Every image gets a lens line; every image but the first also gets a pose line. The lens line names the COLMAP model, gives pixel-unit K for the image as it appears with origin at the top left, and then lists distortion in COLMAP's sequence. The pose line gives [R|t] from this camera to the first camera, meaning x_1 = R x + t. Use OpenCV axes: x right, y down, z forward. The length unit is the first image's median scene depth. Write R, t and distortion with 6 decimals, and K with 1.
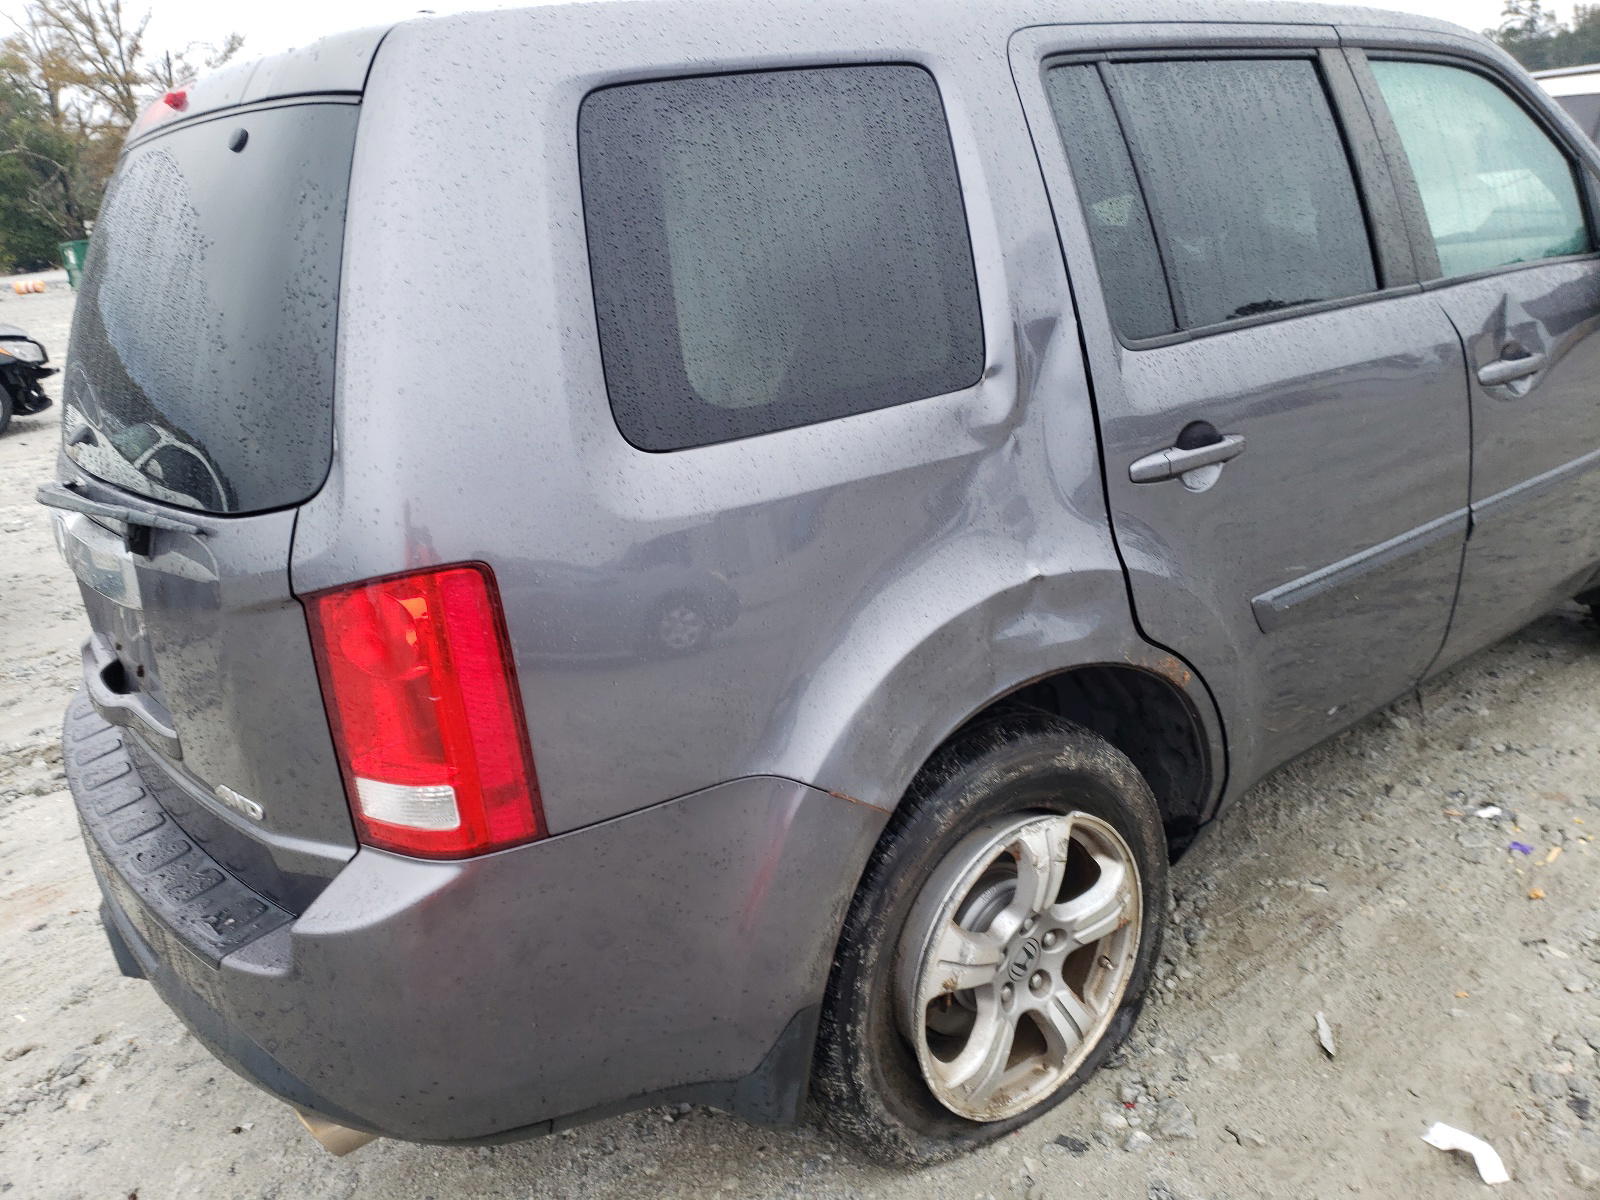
lens RADIAL K [[1226.7, 0, 797.5], [0, 1226.7, 503.0], [0, 0, 1]] dist [-0.003013, 0.086624]
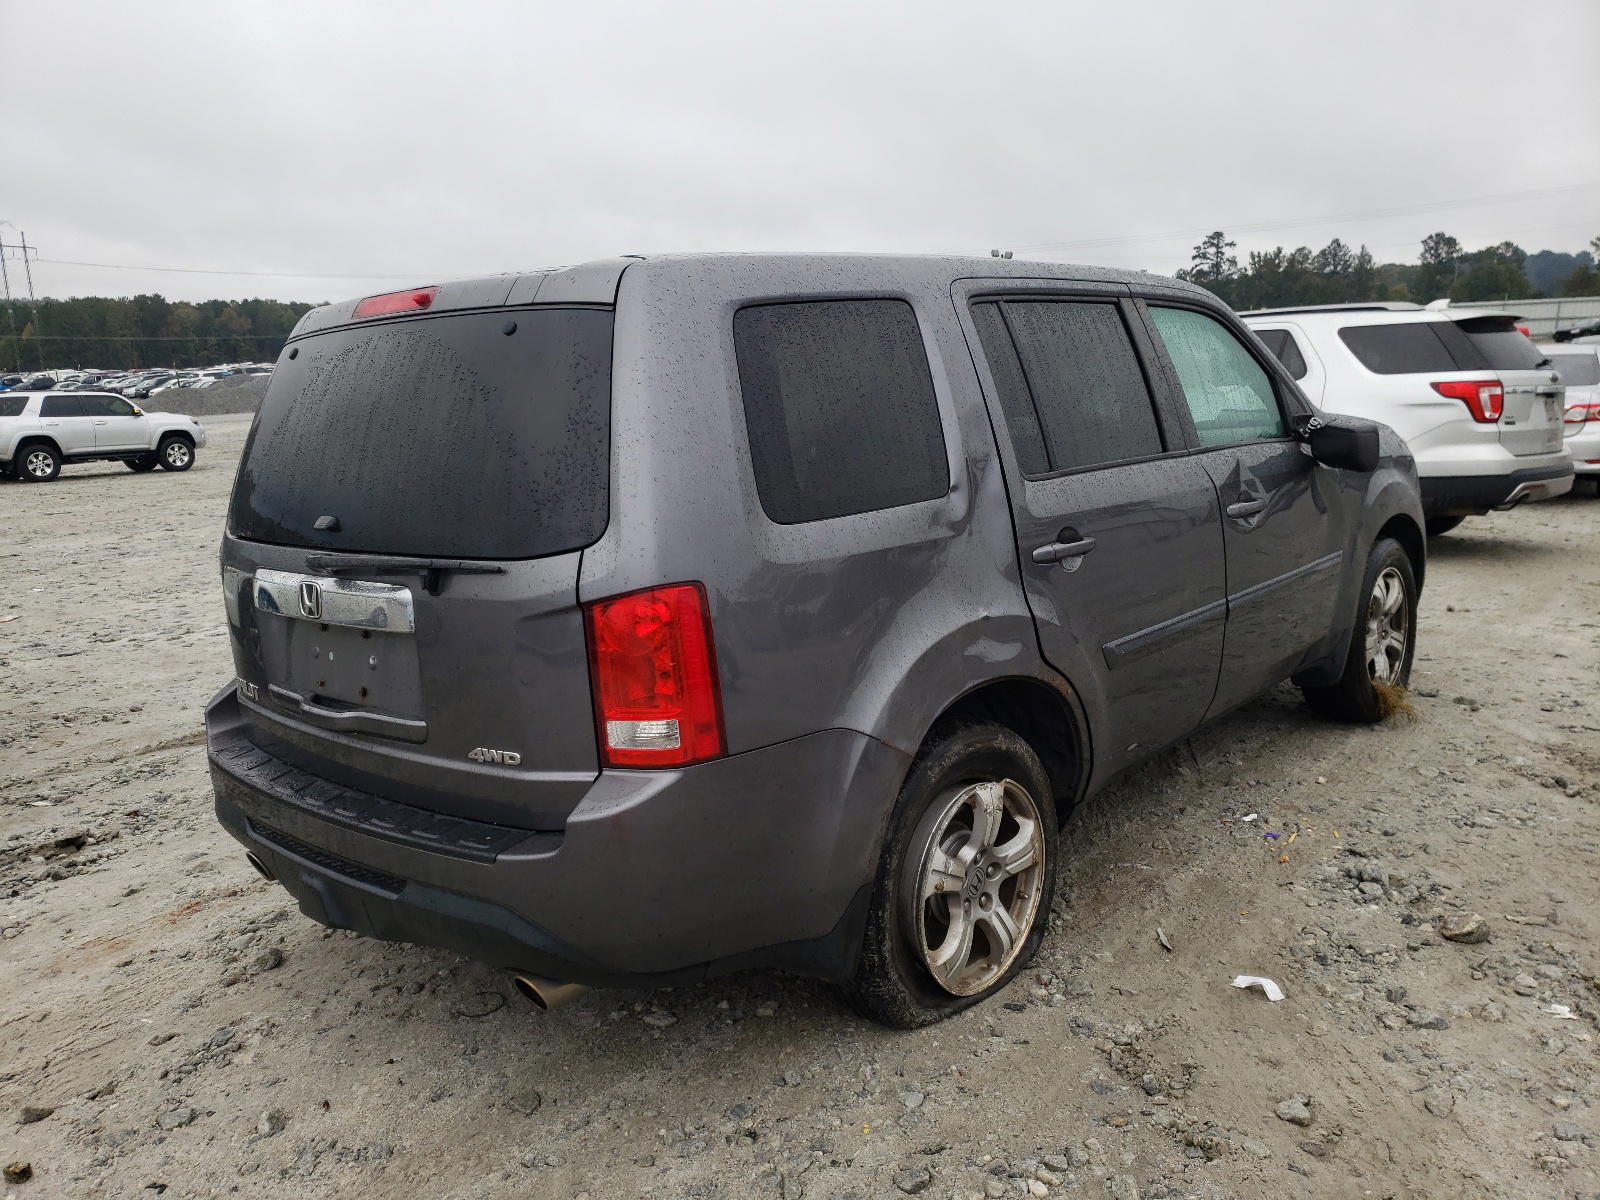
lens RADIAL K [[1212.8, 0, 799.5], [0, 1212.8, 520.0], [0, 0, 1]] dist [0.120447, -0.001414]
pose [[0.981536, 0.017443, 0.190482, -0.313428], [0.008559, 0.990831, -0.134838, 0.134127], [-0.191088, 0.133979, 0.972386, -0.457934]]
